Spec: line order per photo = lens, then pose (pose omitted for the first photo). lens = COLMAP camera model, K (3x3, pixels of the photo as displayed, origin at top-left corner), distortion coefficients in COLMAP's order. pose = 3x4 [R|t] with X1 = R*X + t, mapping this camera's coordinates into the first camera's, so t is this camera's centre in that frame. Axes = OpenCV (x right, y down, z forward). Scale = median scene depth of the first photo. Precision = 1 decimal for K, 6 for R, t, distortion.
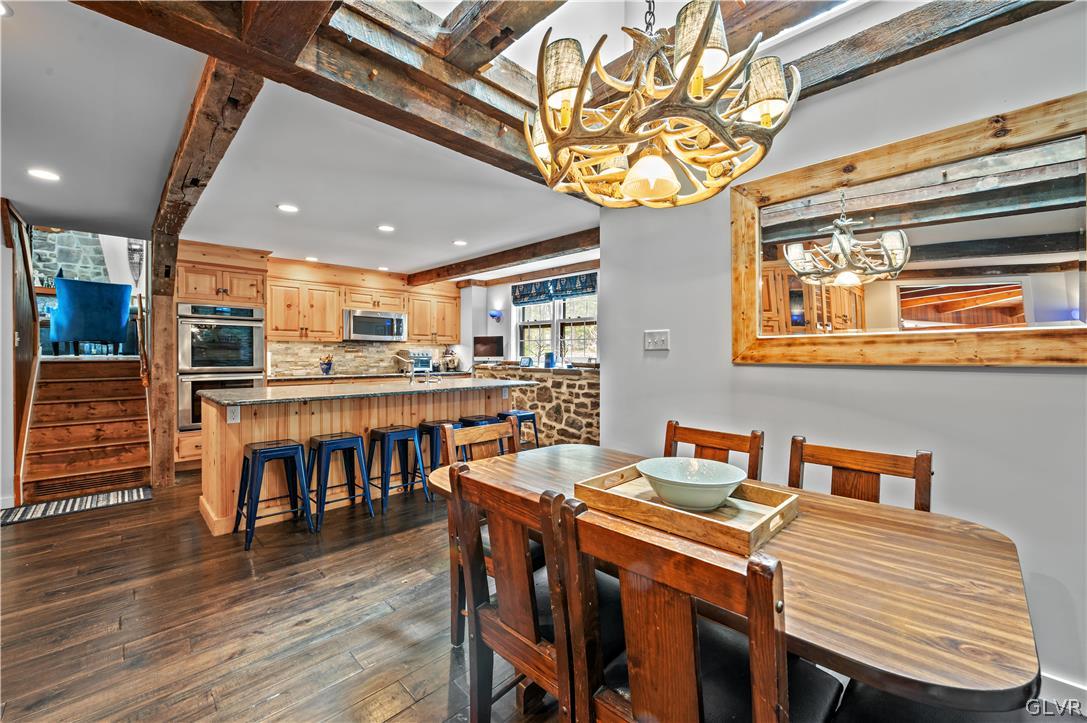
lens RADIAL K [[434.4, 0, 549.3], [0, 434.4, 357.2], [0, 0, 1]] dist [-0.010355, -0.000036]
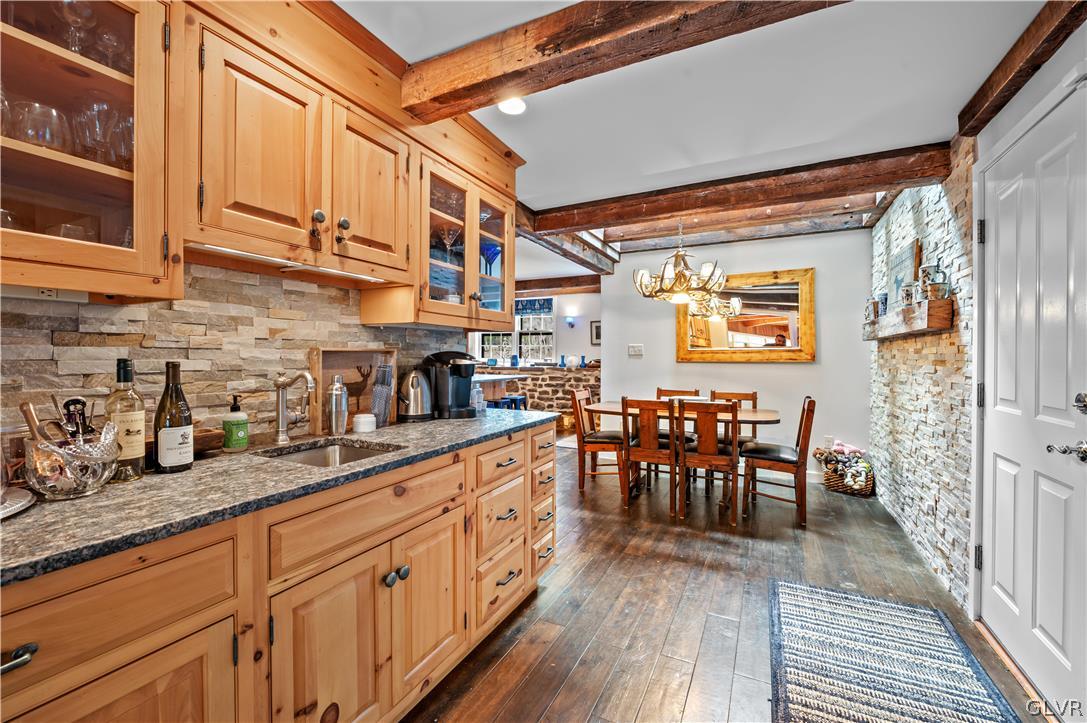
lens RADIAL K [[434.4, 0, 550.8], [0, 434.4, 358.9], [0, 0, 1]] dist [-0.010355, -0.000036]
pose [[0.948242, -0.004915, 0.317512, -0.339740], [0.004085, 0.999986, 0.003280, -0.003415], [-0.317524, -0.001814, 0.948249, -0.333310]]
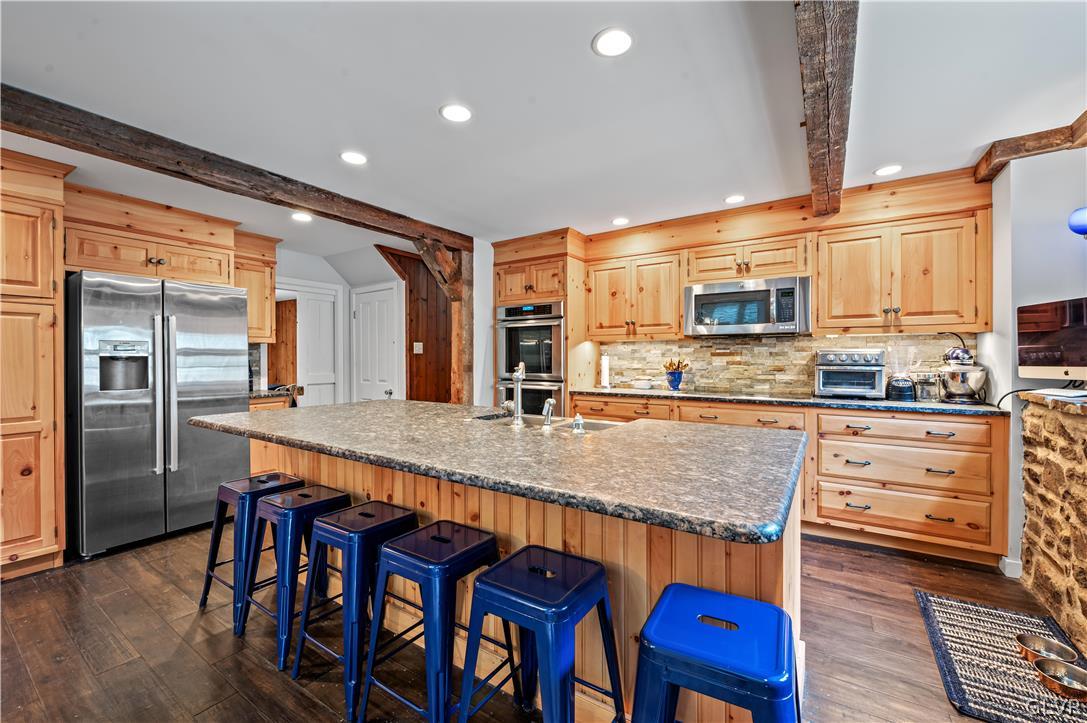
lens RADIAL K [[434.4, 0, 541.6], [0, 434.4, 357.6], [0, 0, 1]] dist [-0.010355, -0.000036]
pose [[0.192700, -0.001363, -0.981257, 0.102305], [-0.003355, 0.999992, -0.002048, -0.007151], [0.981252, 0.003687, 0.192694, 0.710137]]
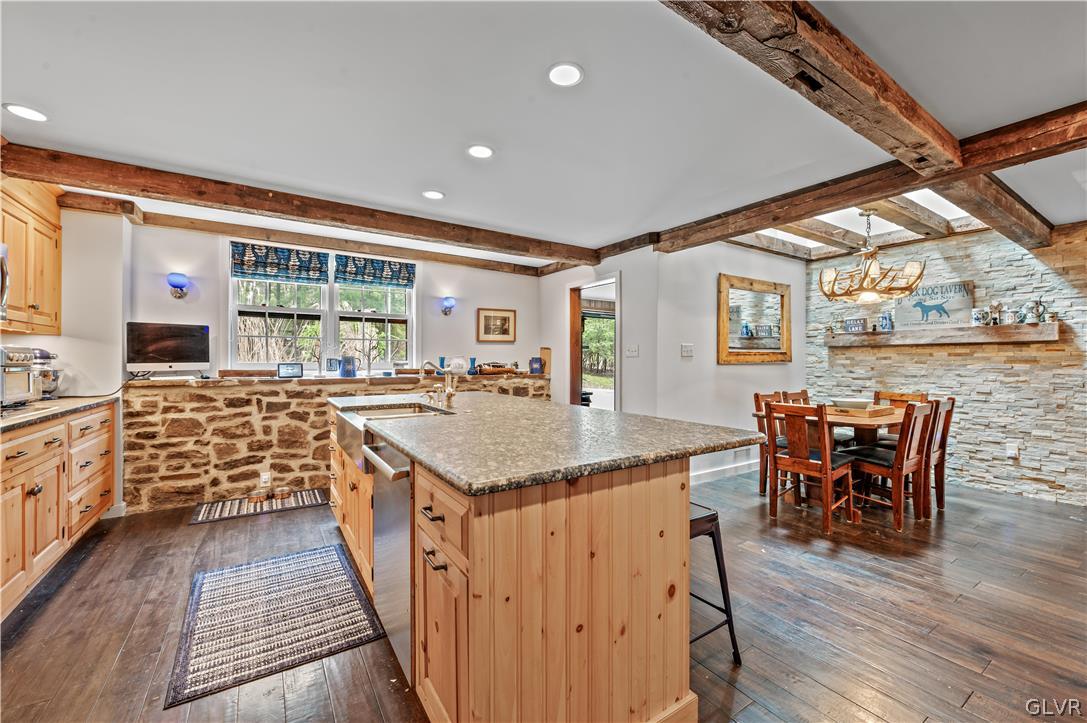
lens RADIAL K [[434.4, 0, 545.2], [0, 434.4, 358.5], [0, 0, 1]] dist [-0.010355, -0.000036]
pose [[0.210205, 0.000830, 0.977657, -0.675343], [0.005446, 0.999983, -0.002020, -0.003723], [-0.977642, 0.005749, 0.210197, 0.556331]]
